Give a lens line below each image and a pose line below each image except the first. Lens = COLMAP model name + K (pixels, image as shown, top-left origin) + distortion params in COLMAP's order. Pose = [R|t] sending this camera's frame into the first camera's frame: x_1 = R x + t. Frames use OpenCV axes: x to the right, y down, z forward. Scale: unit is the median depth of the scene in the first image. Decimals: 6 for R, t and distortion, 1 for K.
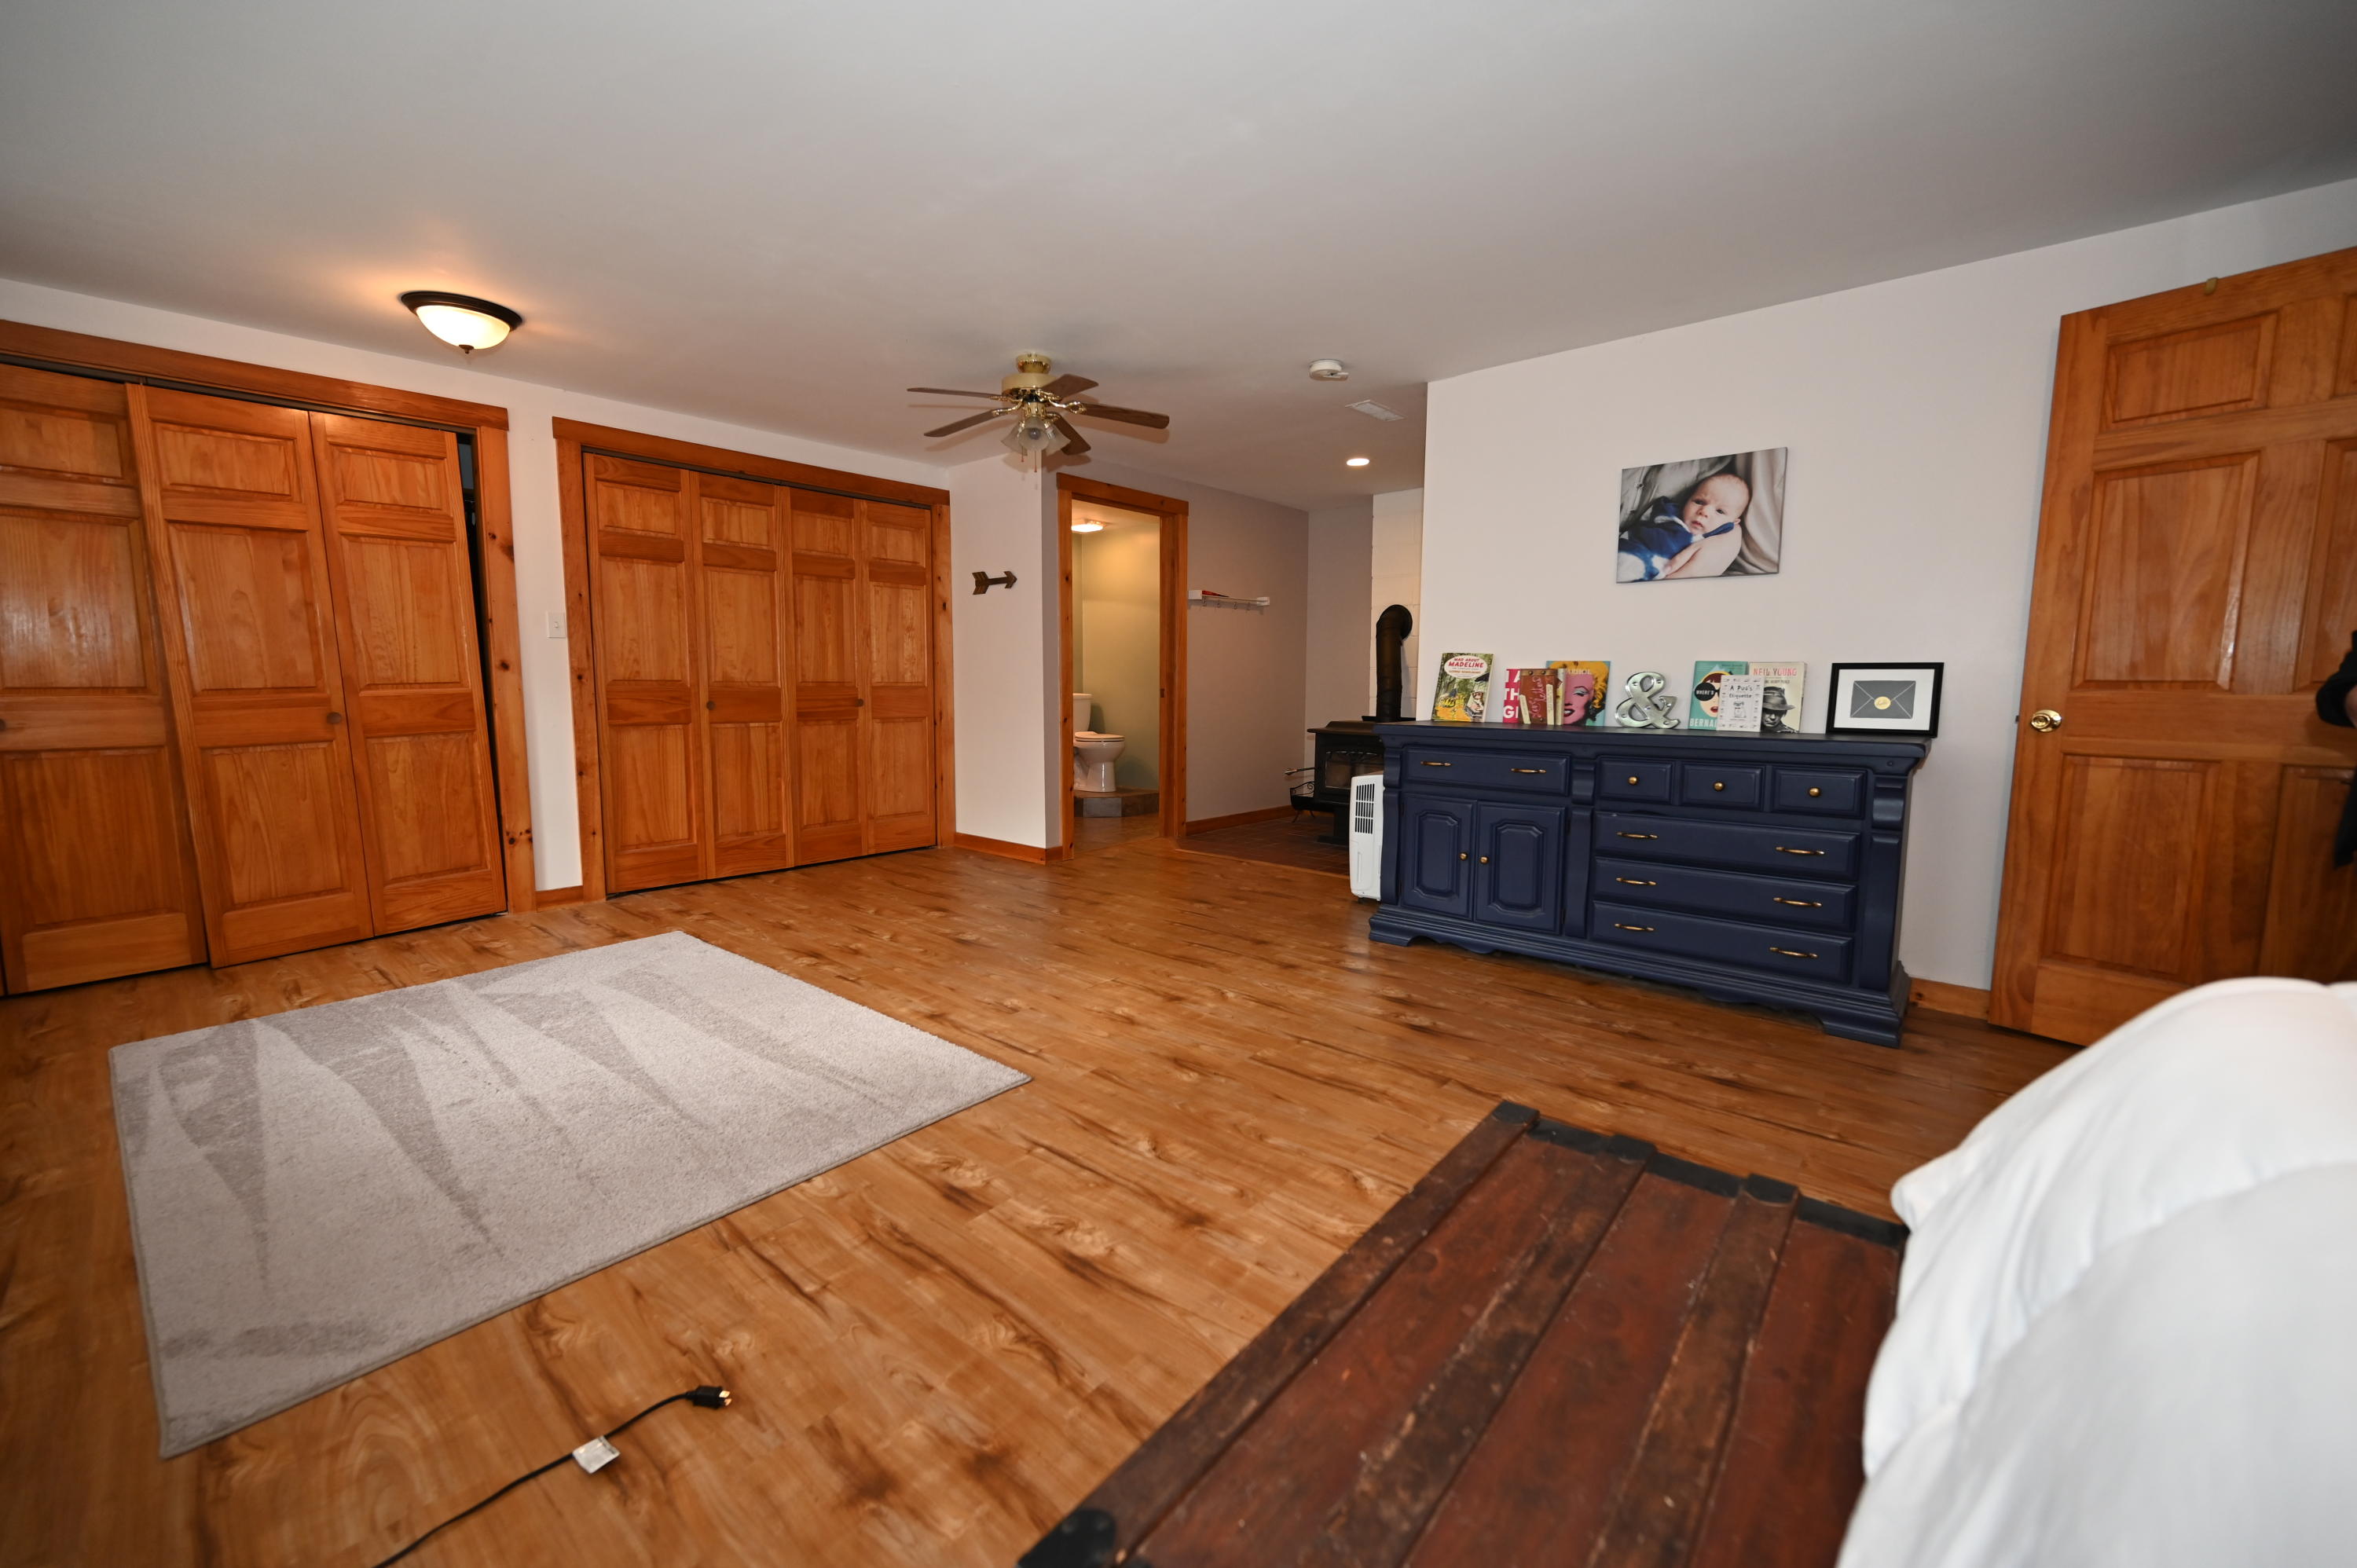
lens RADIAL K [[922.2, 0, 1169.2], [0, 922.2, 778.8], [0, 0, 1]] dist [-0.000501, -0.000399]
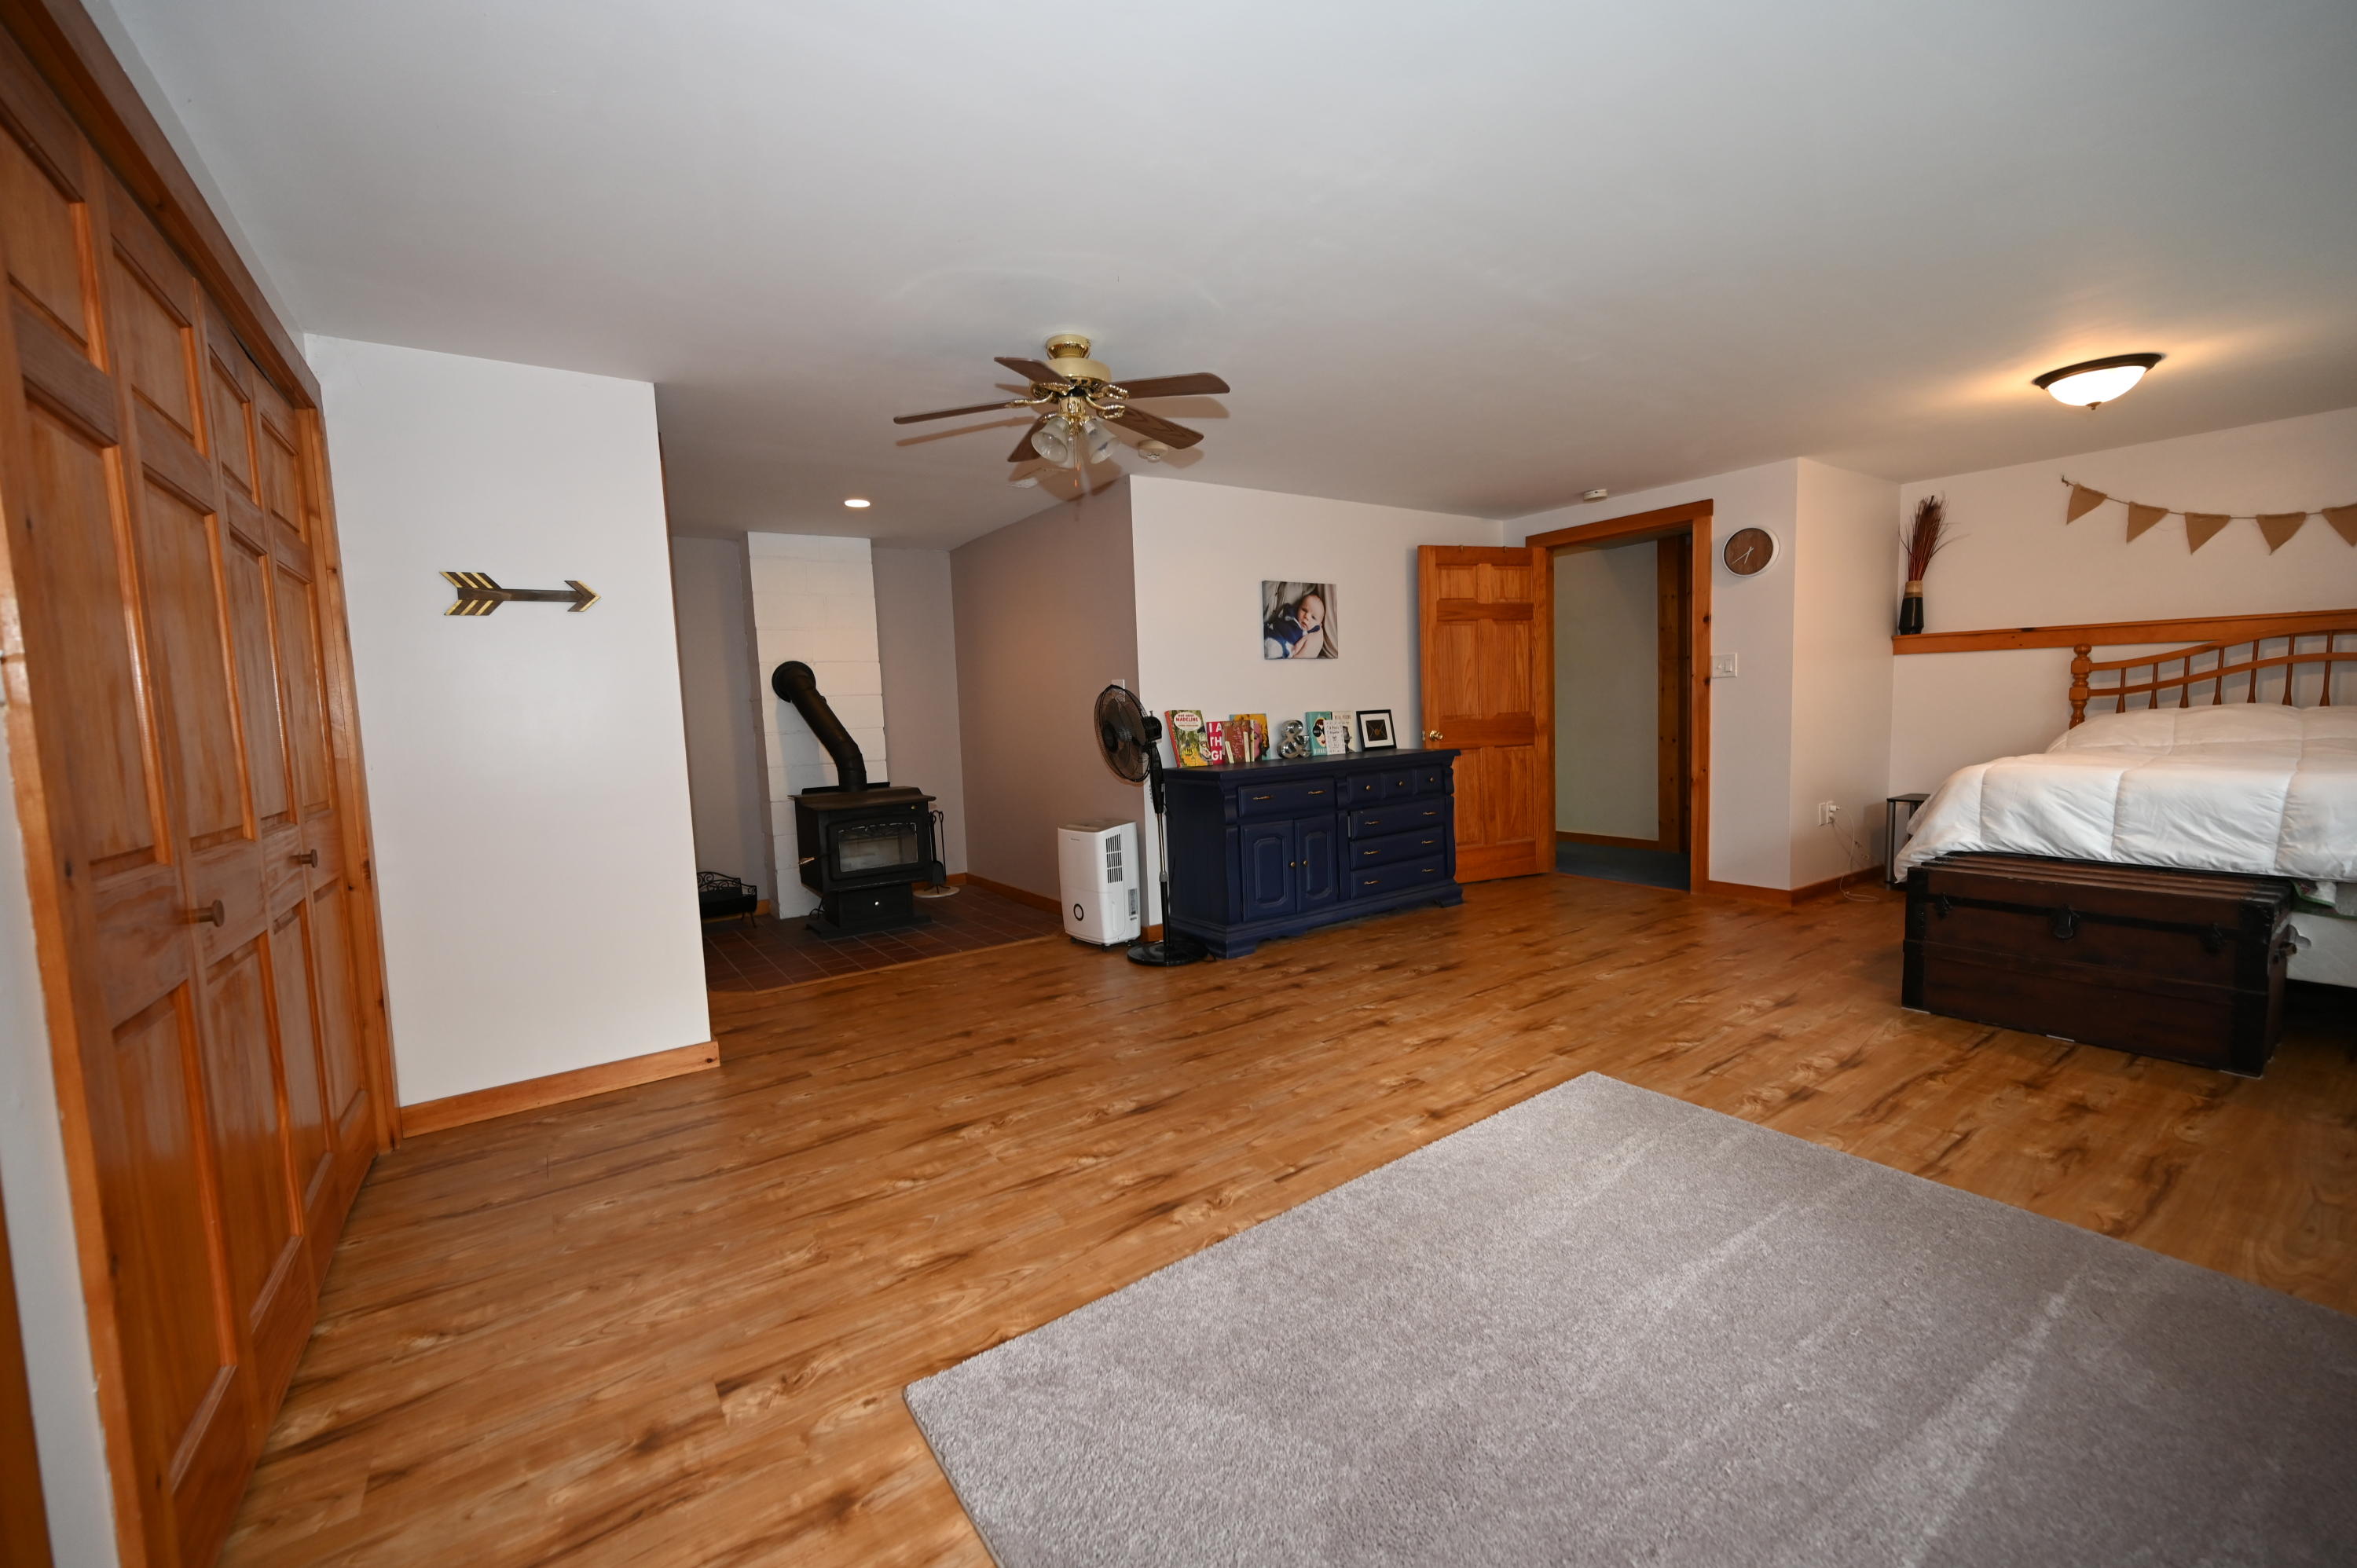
lens RADIAL K [[922.2, 0, 1169.2], [0, 922.2, 778.8], [0, 0, 1]] dist [-0.000501, -0.000399]
pose [[0.258959, -0.087441, 0.961922, -1.060662], [0.147692, 0.987767, 0.050031, -0.137845], [-0.954530, 0.129113, 0.268705, 0.882177]]
